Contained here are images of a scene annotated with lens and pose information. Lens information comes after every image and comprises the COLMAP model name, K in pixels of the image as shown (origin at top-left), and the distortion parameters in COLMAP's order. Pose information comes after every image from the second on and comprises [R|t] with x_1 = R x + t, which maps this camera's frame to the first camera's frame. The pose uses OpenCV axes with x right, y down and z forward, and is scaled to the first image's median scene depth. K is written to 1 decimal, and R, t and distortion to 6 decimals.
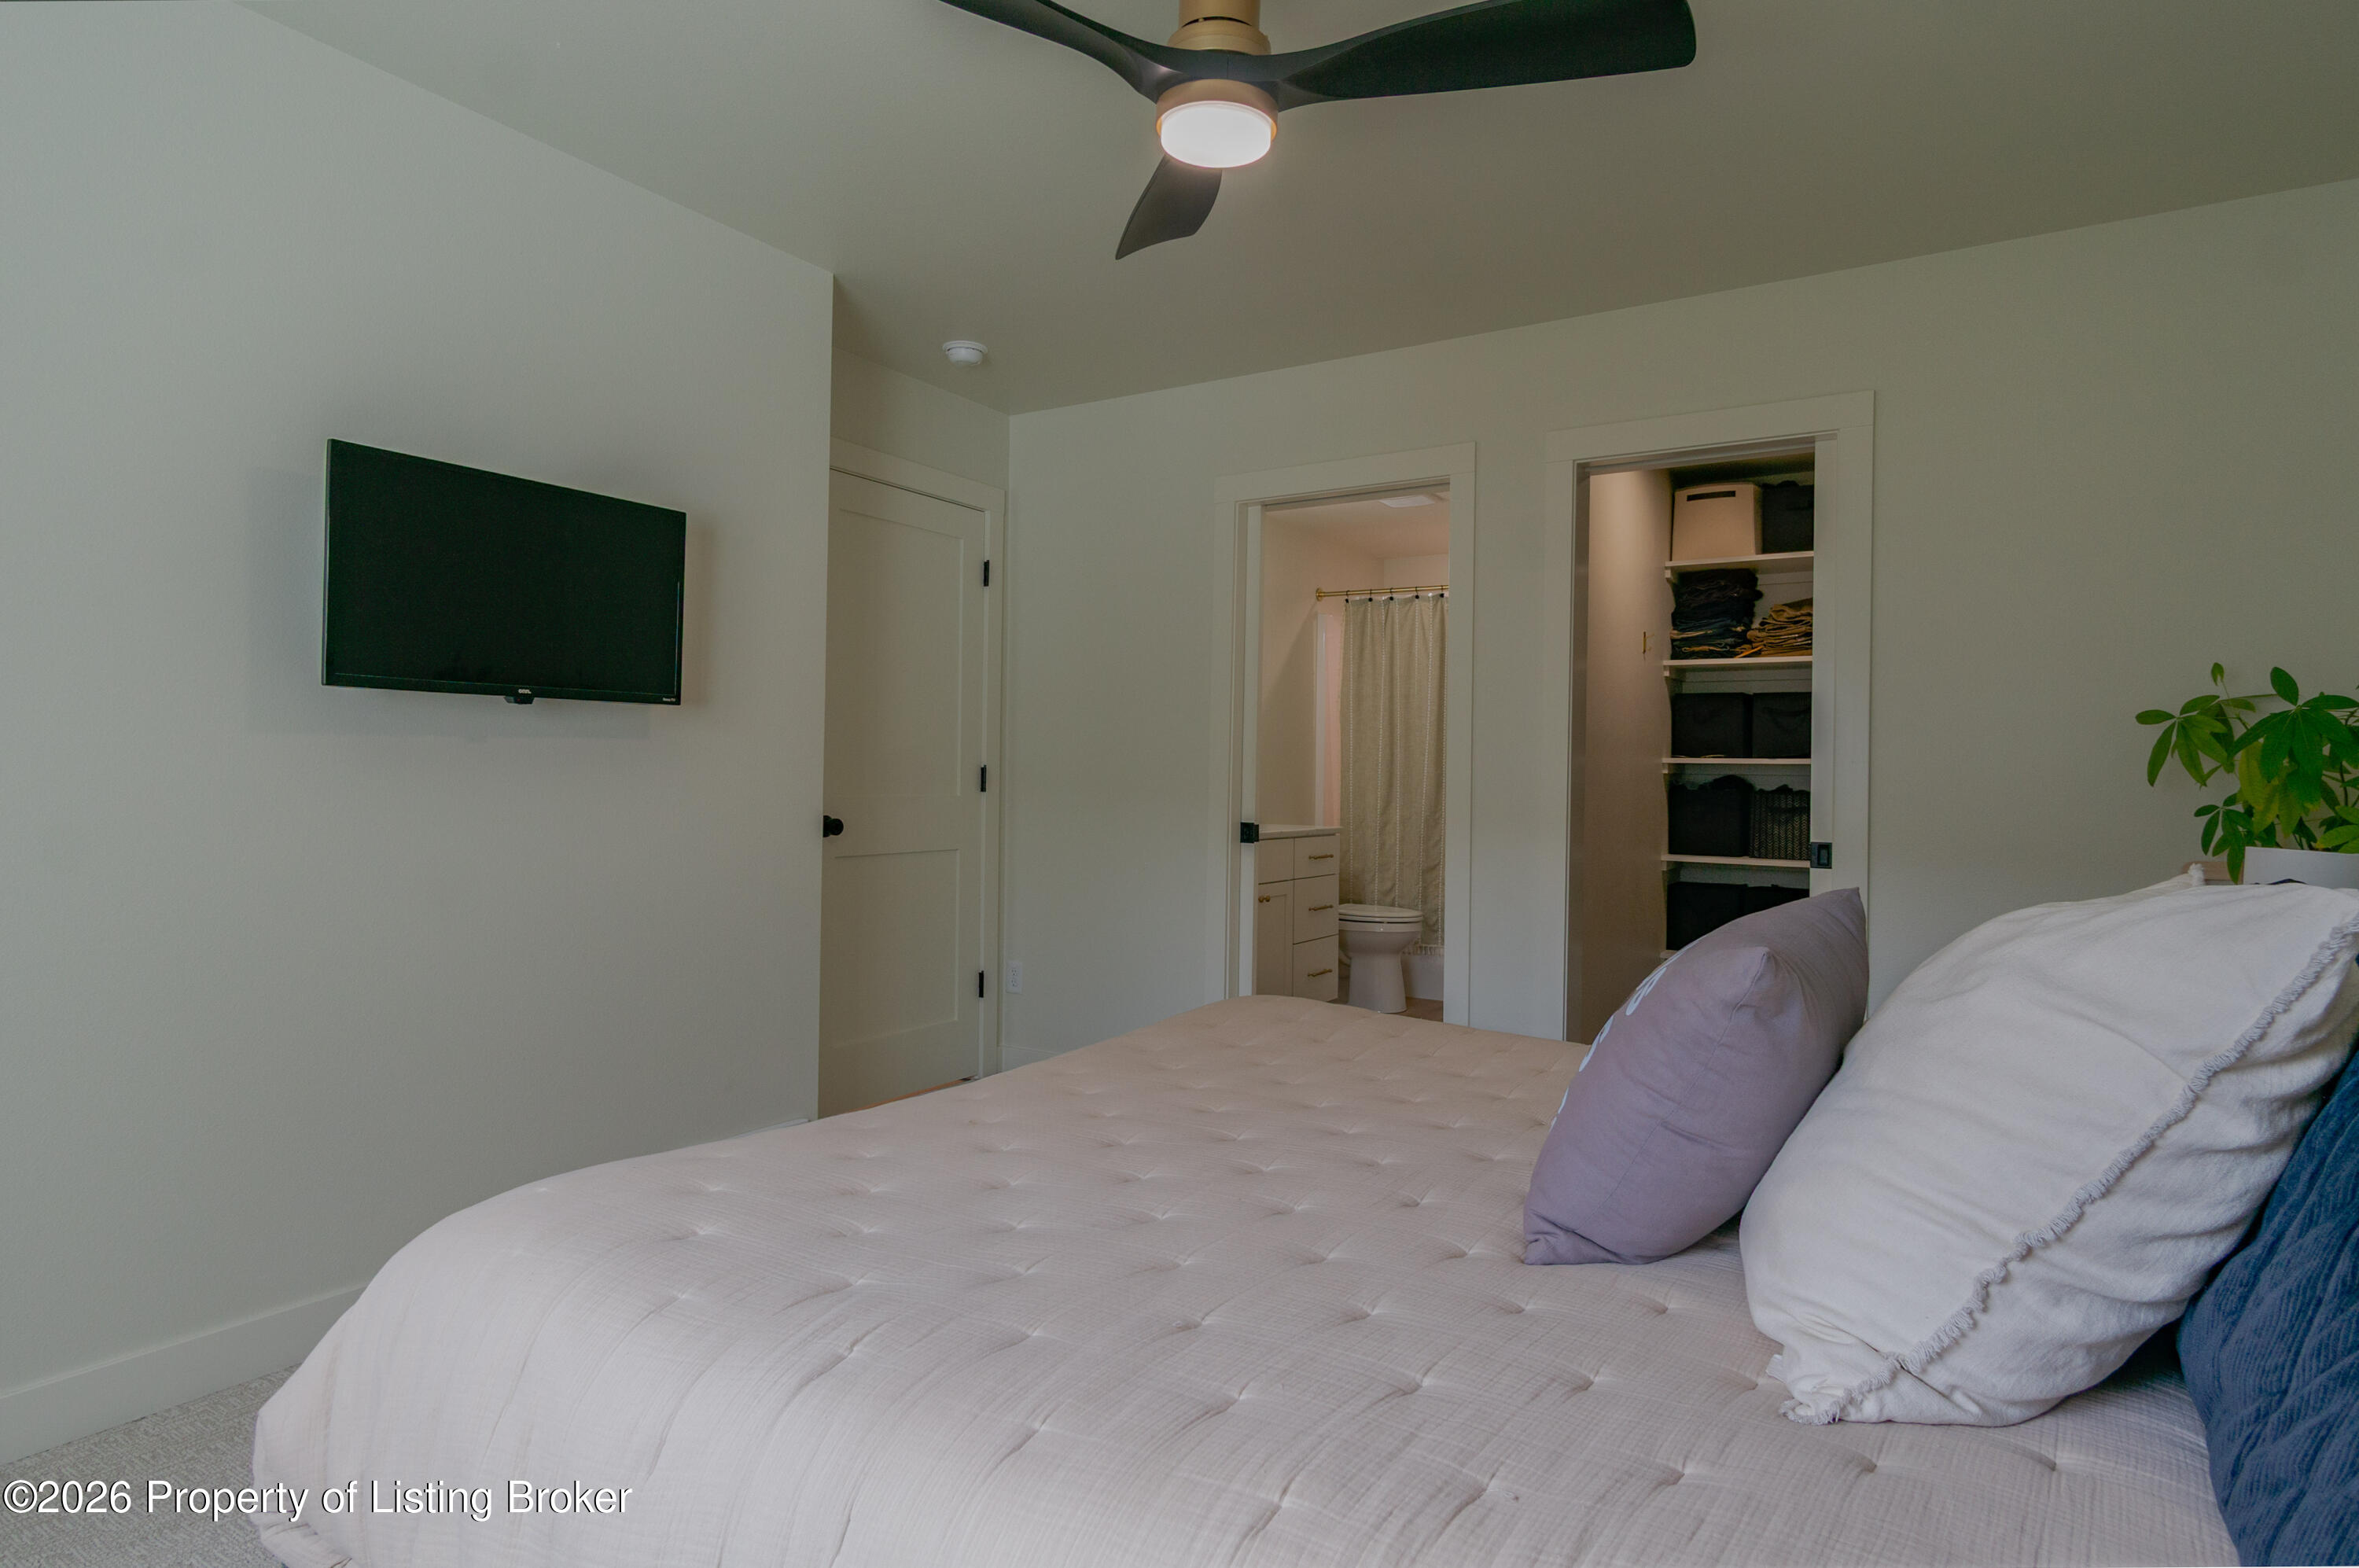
lens RADIAL K [[1297.5, 0, 1180.2], [0, 1297.5, 785.0], [0, 0, 1]] dist [0.005634, 0.003115]
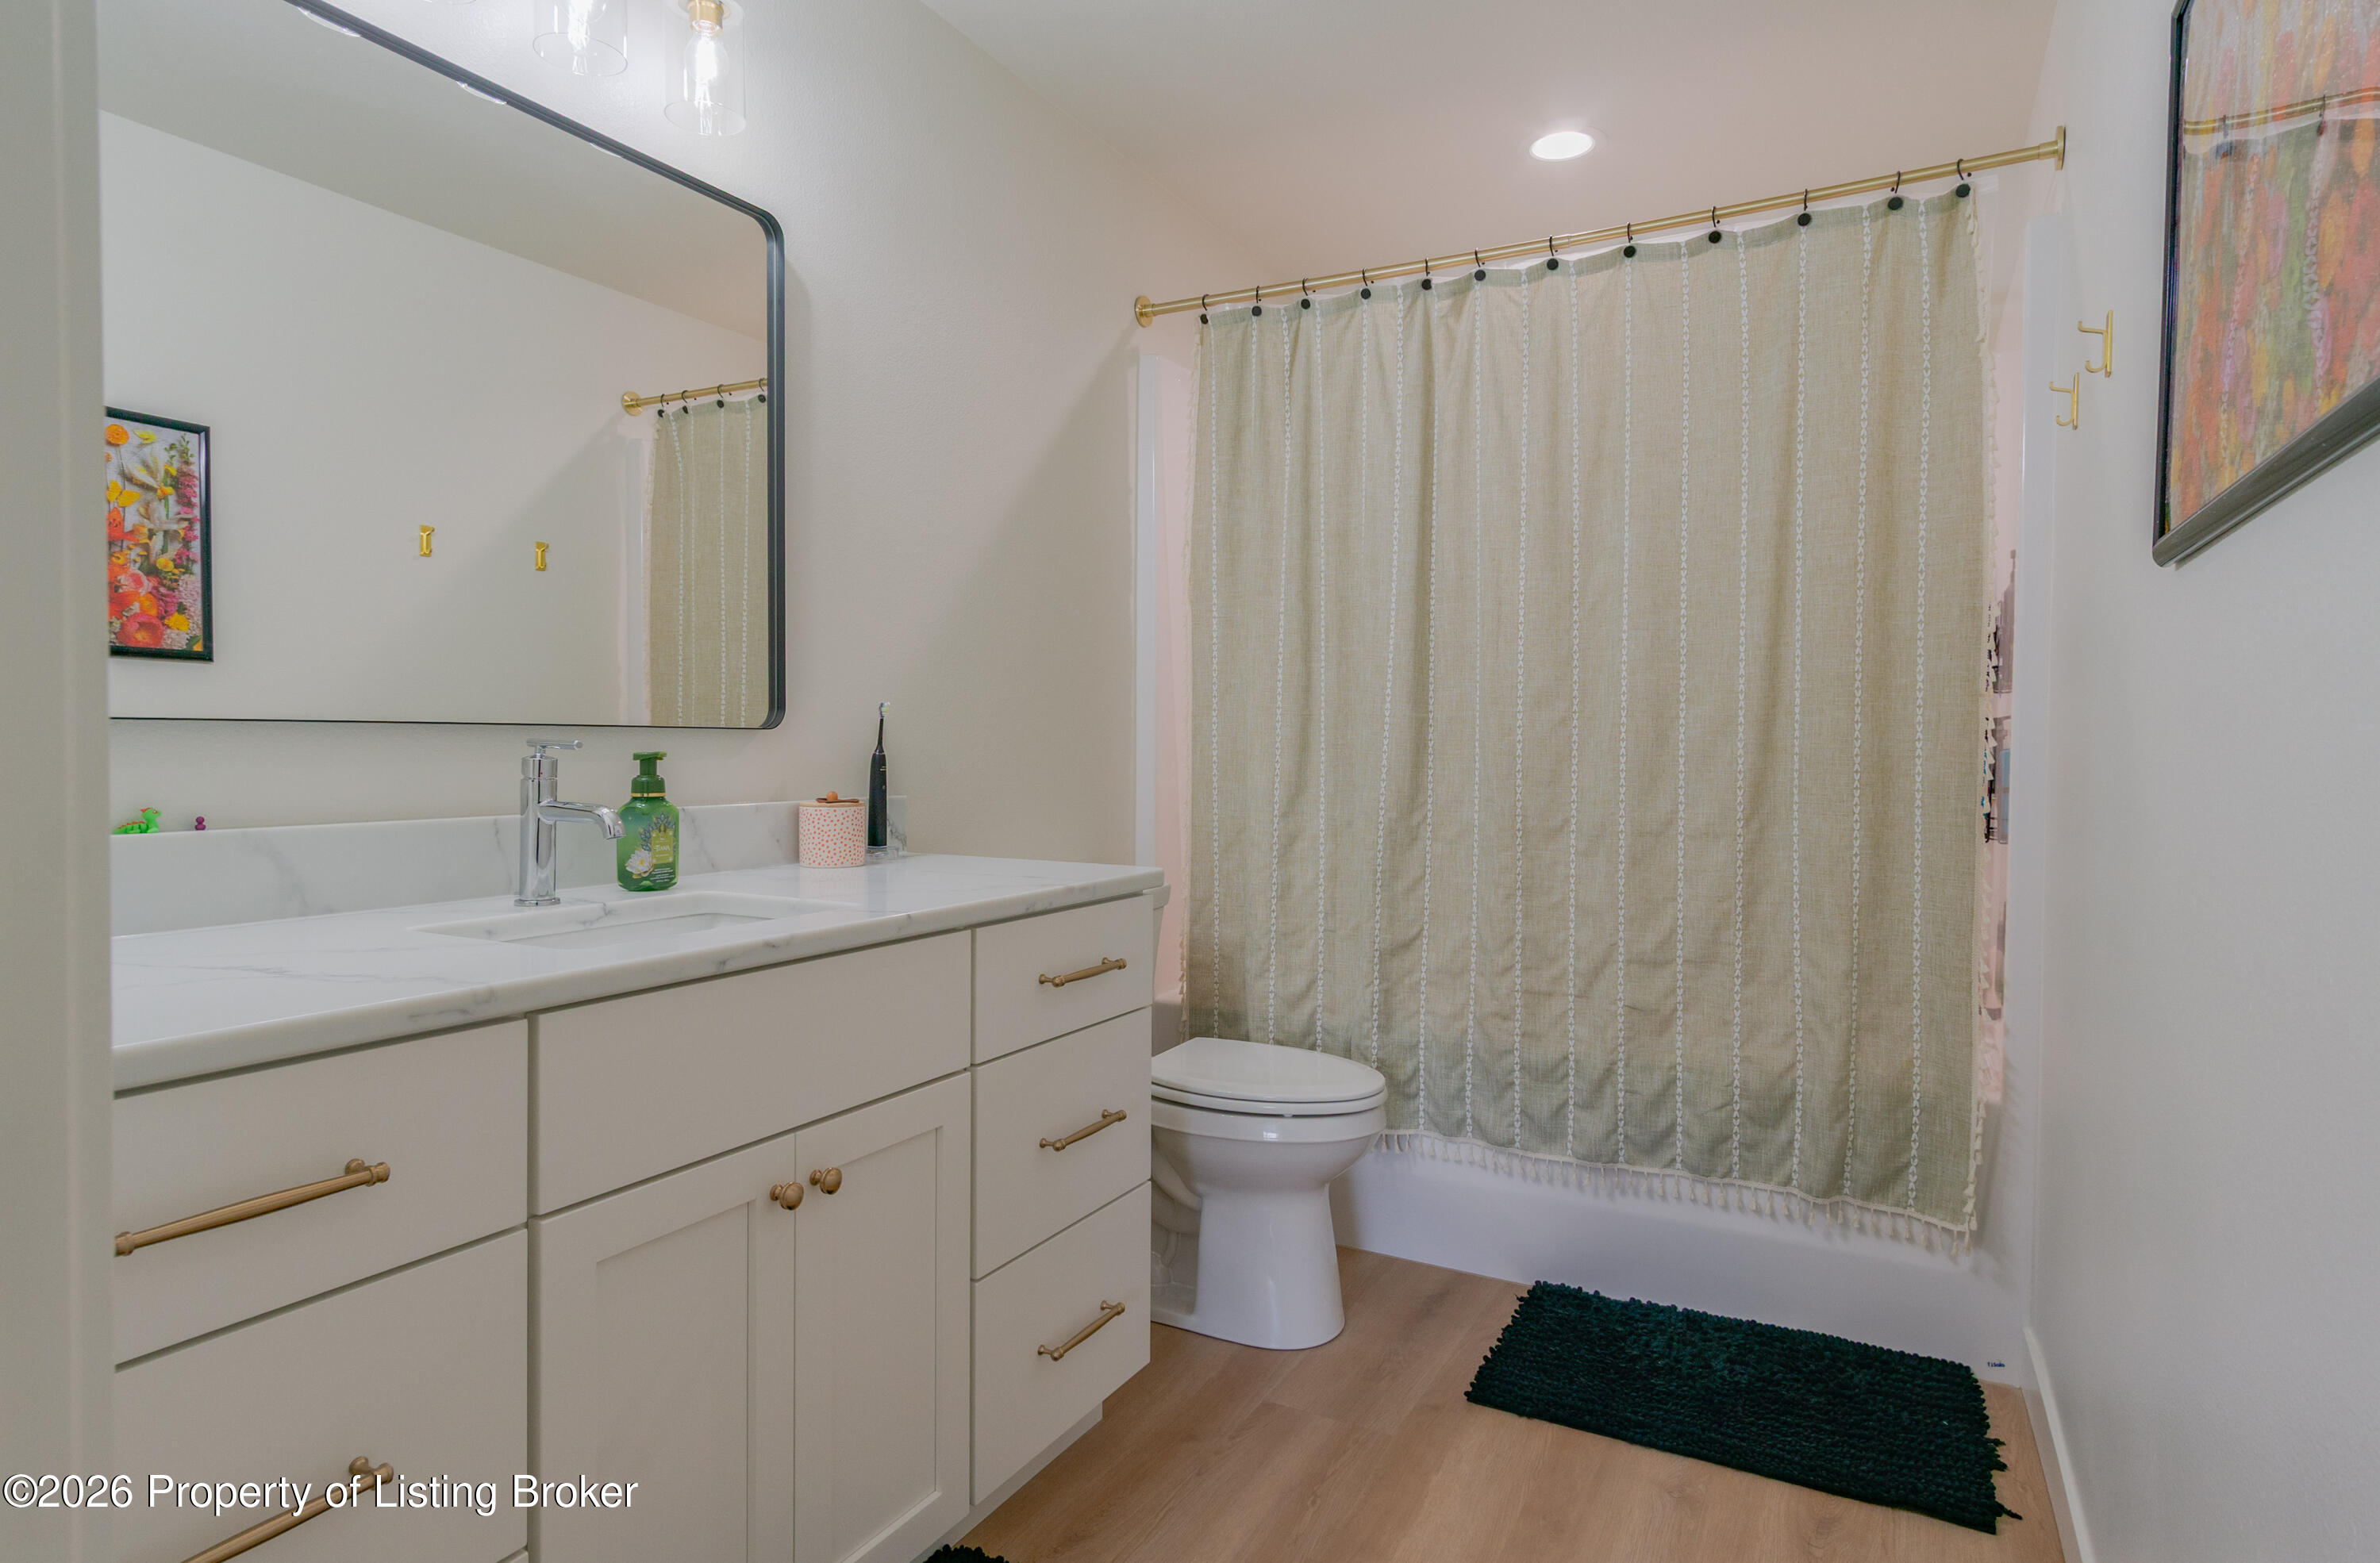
lens RADIAL K [[1321.0, 0, 1191.0], [0, 1321.0, 777.0], [0, 0, 1]] dist [-0.000205, 0.000327]
pose [[0.997851, -0.006190, 0.065234, 0.097202], [0.004604, 0.999691, 0.024436, -0.000475], [-0.065366, -0.024084, 0.997571, 0.573244]]
